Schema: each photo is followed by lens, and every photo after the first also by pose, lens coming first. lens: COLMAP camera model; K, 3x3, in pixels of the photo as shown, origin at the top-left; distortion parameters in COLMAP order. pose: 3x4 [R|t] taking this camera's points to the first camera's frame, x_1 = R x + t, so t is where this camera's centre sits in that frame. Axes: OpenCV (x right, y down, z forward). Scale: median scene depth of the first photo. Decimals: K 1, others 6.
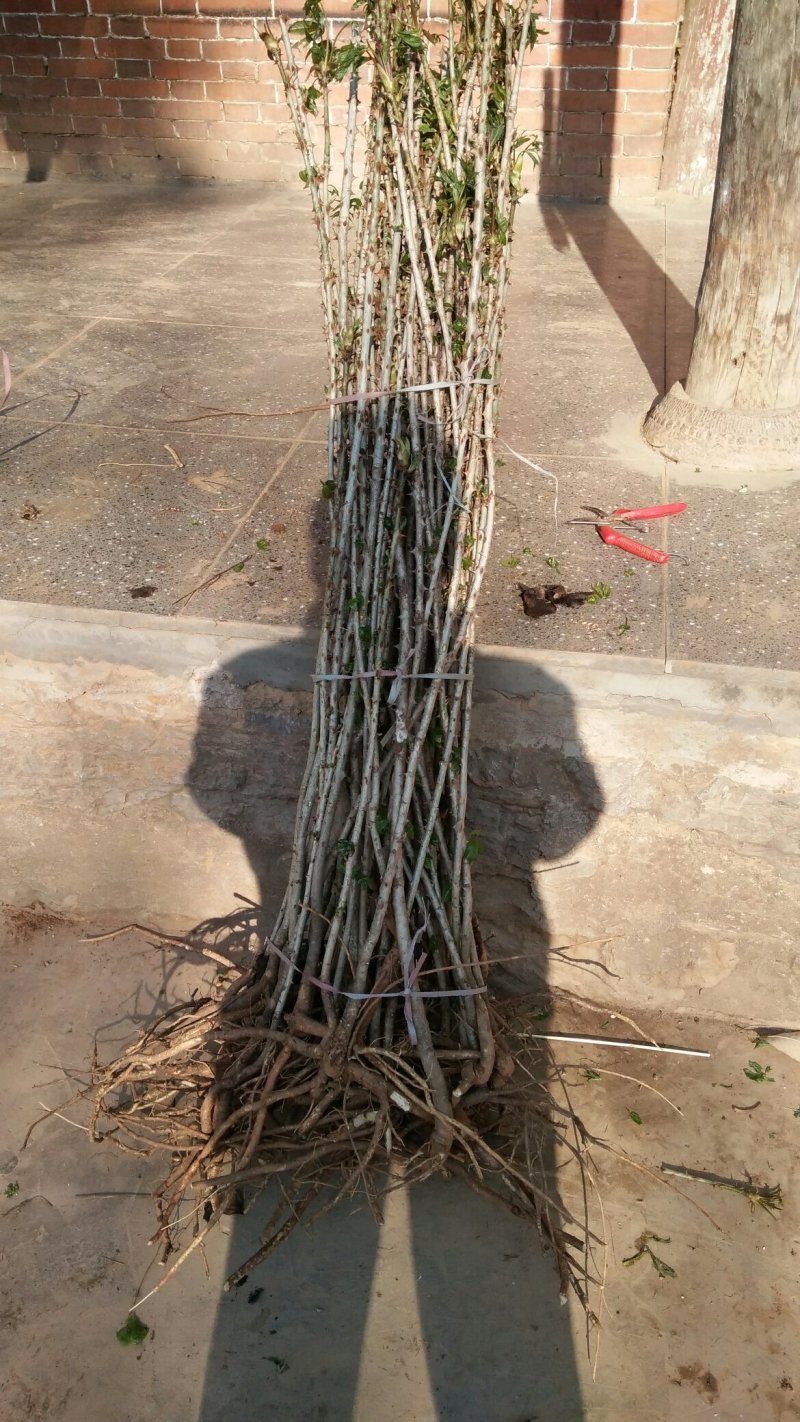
lens RADIAL K [[1124.4, 0, 397.6], [0, 1124.4, 640.1], [0, 0, 1]] dist [0.091583, -0.076676]
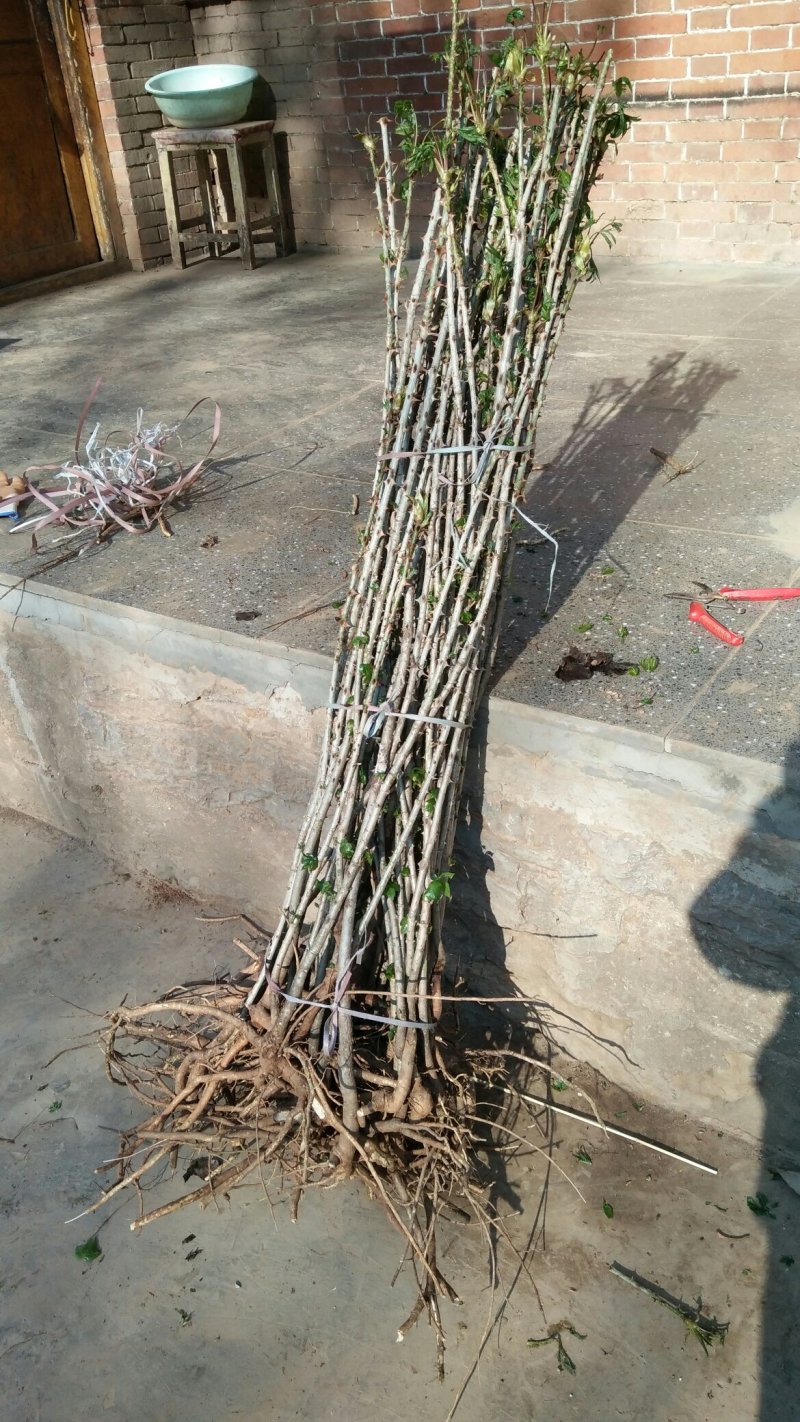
lens RADIAL K [[1114.3, 0, 397.5], [0, 1114.3, 641.3], [0, 0, 1]] dist [0.109261, -0.099853]
pose [[0.925585, 0.116202, -0.360263, 0.326638], [-0.135103, 0.990446, -0.027641, -0.006668], [0.353609, 0.074257, 0.932441, 0.005250]]
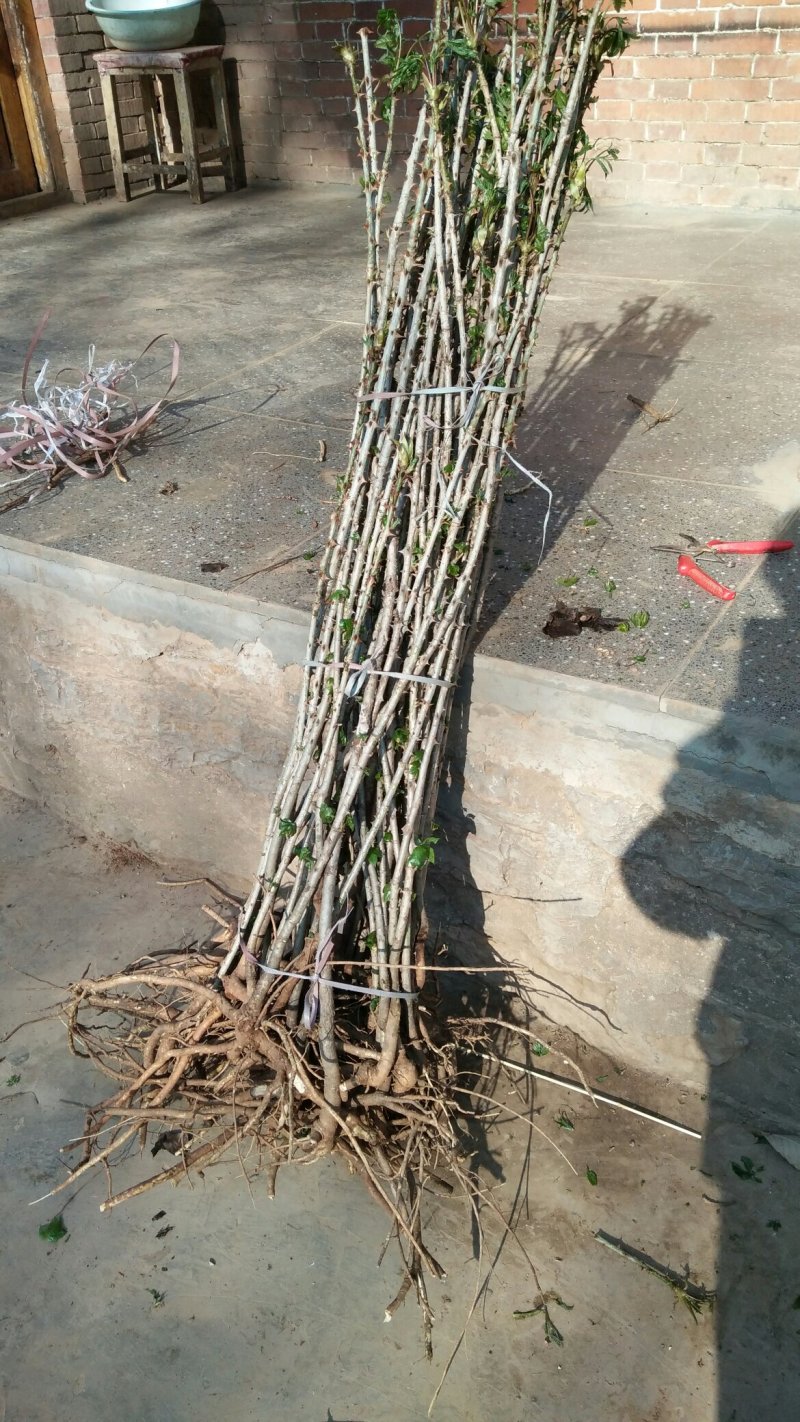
lens RADIAL K [[1124.4, 0, 397.6], [0, 1124.4, 640.1], [0, 0, 1]] dist [0.091583, -0.076676]
pose [[0.941506, 0.132590, -0.309816, 0.284386], [-0.137417, 0.990493, 0.006295, -0.004815], [0.307705, 0.036647, 0.950776, 0.035669]]
